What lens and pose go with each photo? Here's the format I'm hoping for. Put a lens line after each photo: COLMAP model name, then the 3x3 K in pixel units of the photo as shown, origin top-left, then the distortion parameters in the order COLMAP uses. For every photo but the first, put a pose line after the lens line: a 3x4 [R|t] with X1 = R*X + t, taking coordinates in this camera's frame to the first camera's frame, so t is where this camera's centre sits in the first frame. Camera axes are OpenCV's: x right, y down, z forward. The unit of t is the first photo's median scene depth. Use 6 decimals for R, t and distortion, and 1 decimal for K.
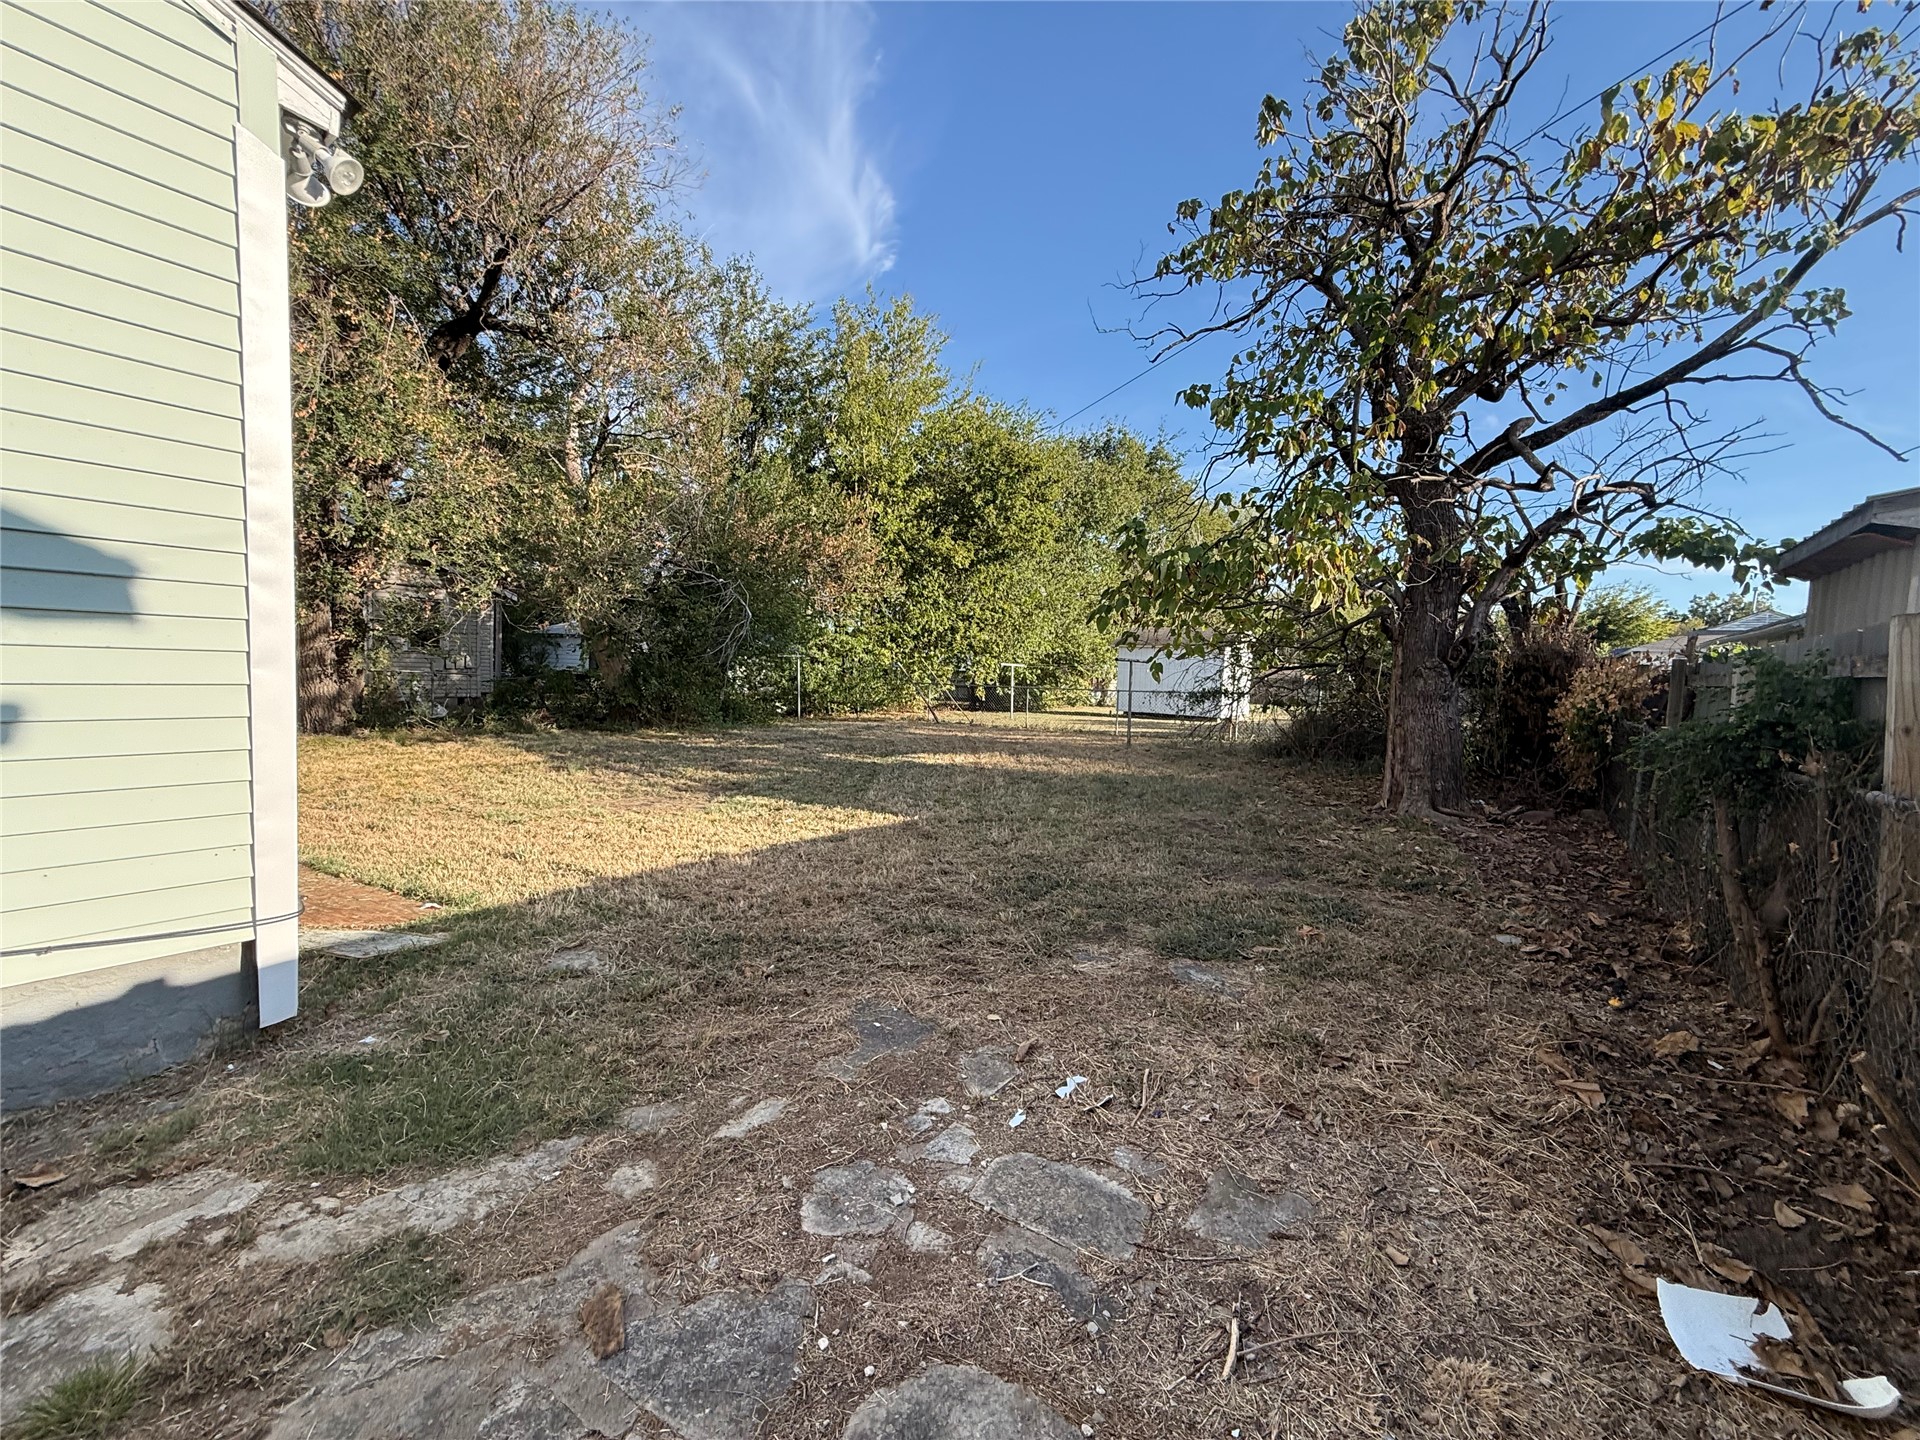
lens RADIAL K [[765.5, 0, 959.2], [0, 765.5, 720.1], [0, 0, 1]] dist [0.000378, 0.000053]
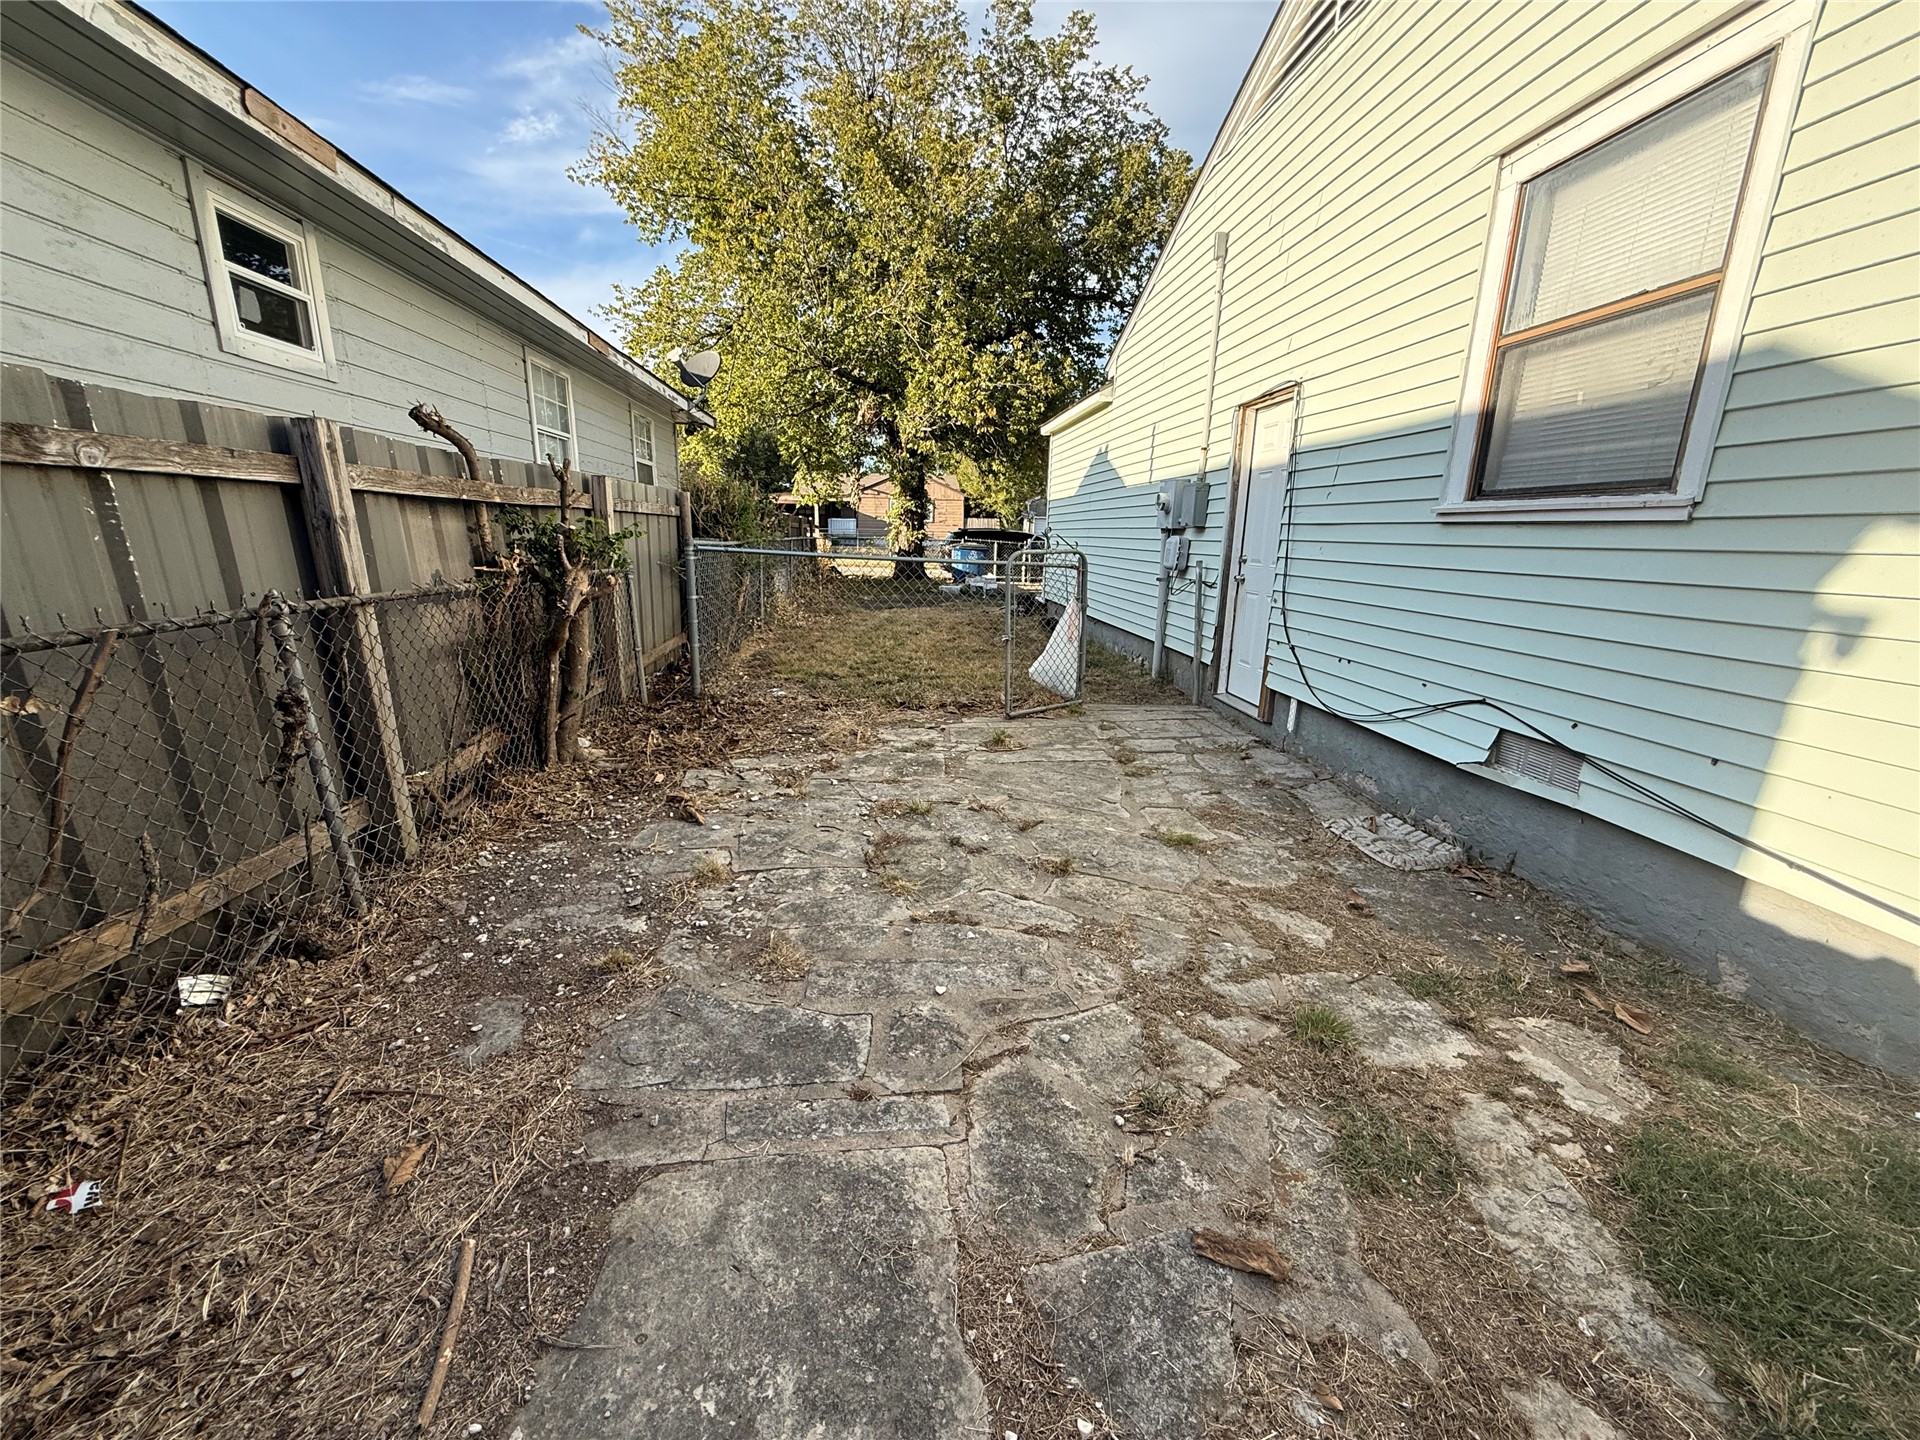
lens RADIAL K [[765.5, 0, 959.6], [0, 765.5, 727.4], [0, 0, 1]] dist [0.000378, 0.000053]
pose [[-0.738929, 0.114275, -0.664022, 0.287392], [-0.092961, 0.958797, 0.268451, -0.044128], [0.667340, 0.260095, -0.697860, 1.056933]]
